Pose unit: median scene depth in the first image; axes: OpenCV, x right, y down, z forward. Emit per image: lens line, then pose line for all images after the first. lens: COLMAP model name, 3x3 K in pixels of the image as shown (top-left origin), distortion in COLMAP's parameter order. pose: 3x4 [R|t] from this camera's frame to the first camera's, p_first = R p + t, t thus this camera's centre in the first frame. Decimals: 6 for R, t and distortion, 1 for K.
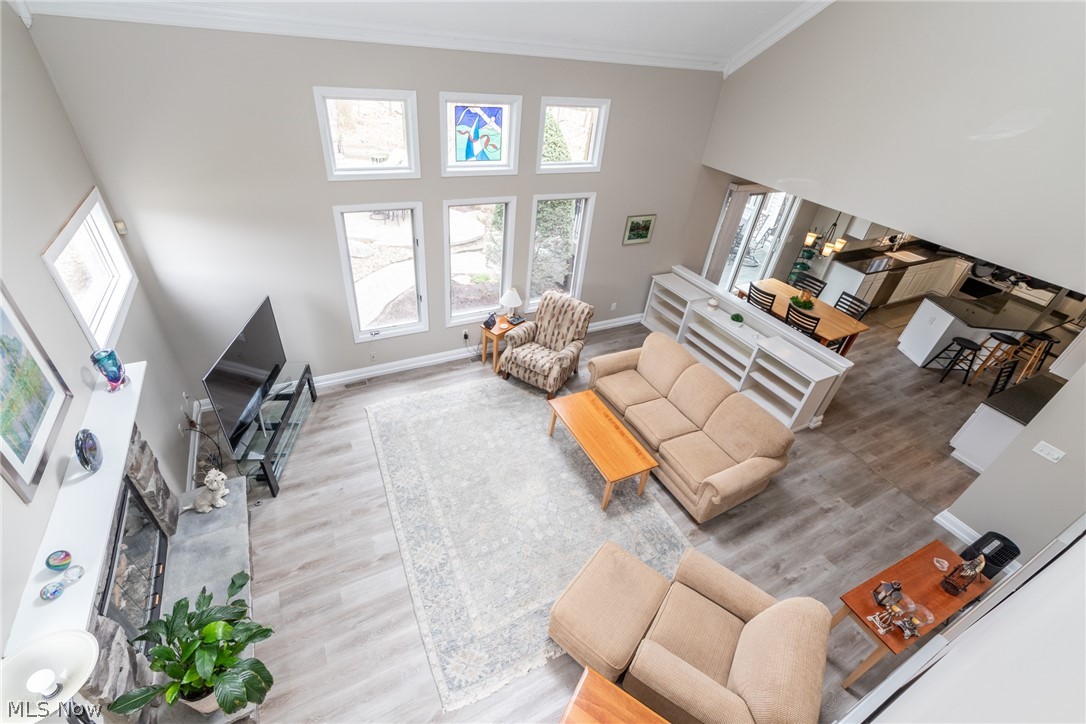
lens RADIAL K [[467.1, 0, 536.5], [0, 467.1, 366.9], [0, 0, 1]] dist [0.002673, -0.000257]
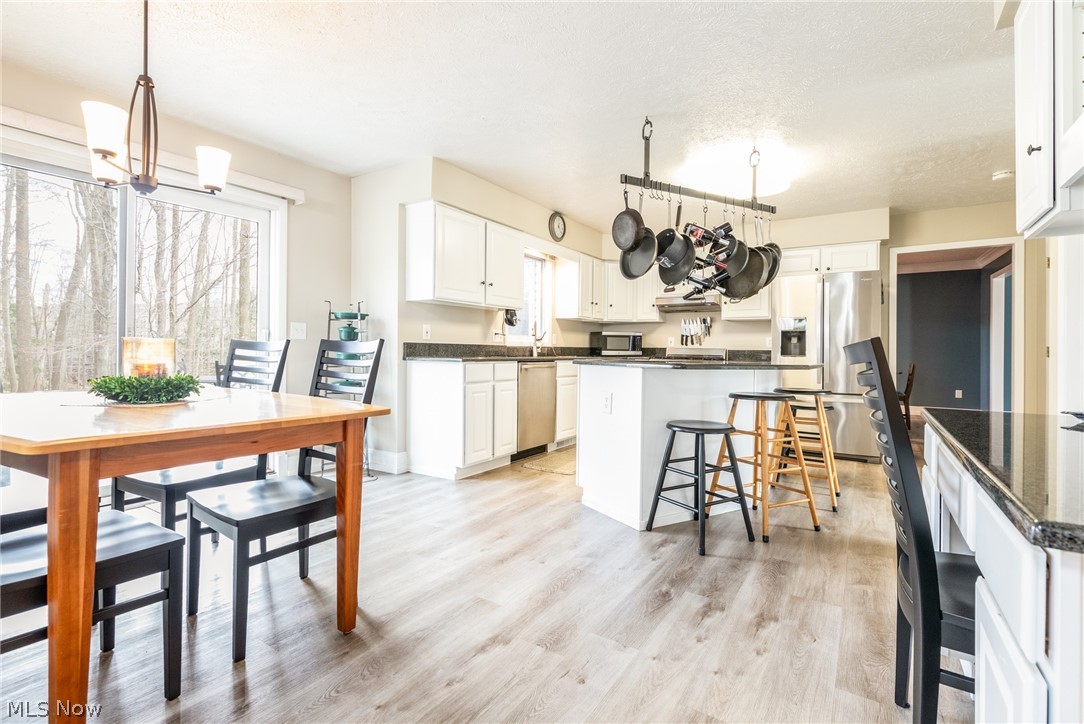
lens RADIAL K [[494.8, 0, 542.5], [0, 494.8, 350.9], [0, 0, 1]] dist [0.003296, 0.000396]
pose [[0.868180, -0.081559, 0.489501, 0.641747], [0.343116, 0.811286, -0.473378, 0.044033], [-0.358517, 0.578933, 0.732326, 0.742169]]
